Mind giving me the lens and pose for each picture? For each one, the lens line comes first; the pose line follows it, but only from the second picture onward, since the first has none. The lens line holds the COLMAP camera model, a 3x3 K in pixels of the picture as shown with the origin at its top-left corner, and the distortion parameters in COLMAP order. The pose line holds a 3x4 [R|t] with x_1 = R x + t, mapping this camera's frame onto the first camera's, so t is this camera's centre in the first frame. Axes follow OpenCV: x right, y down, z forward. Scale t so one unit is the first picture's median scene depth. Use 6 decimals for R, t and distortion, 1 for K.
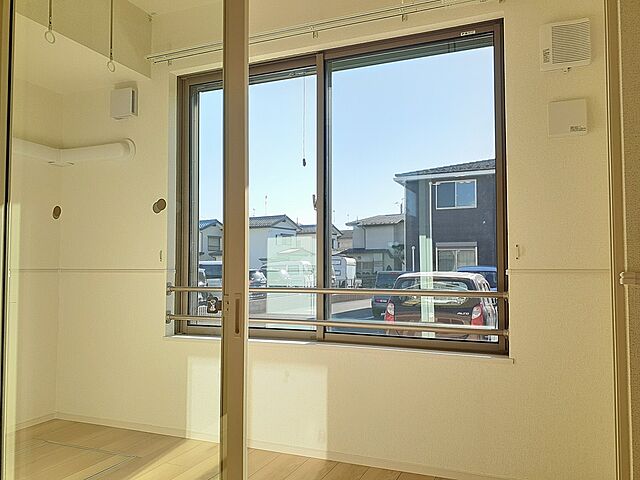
lens RADIAL K [[508.2, 0, 324.8], [0, 508.2, 241.6], [0, 0, 1]] dist [0.041010, -0.029977]
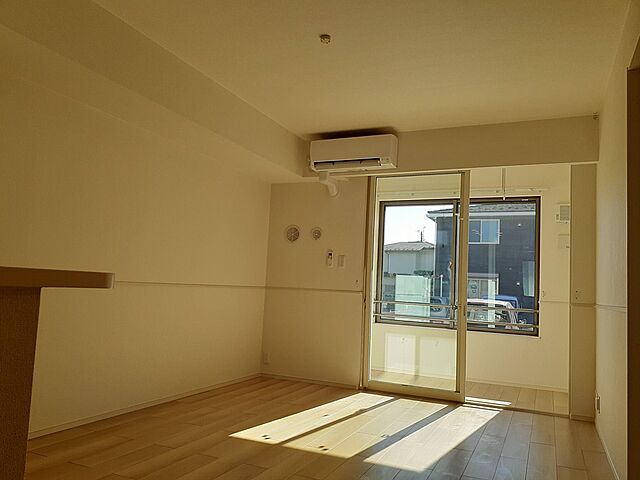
lens RADIAL K [[508.2, 0, 317.6], [0, 508.2, 243.9], [0, 0, 1]] dist [0.041010, -0.029977]
pose [[0.998120, 0.049683, -0.035887, -0.476129], [-0.050835, 0.998197, -0.031926, -0.065091], [0.034236, 0.033690, 0.998846, -1.135508]]
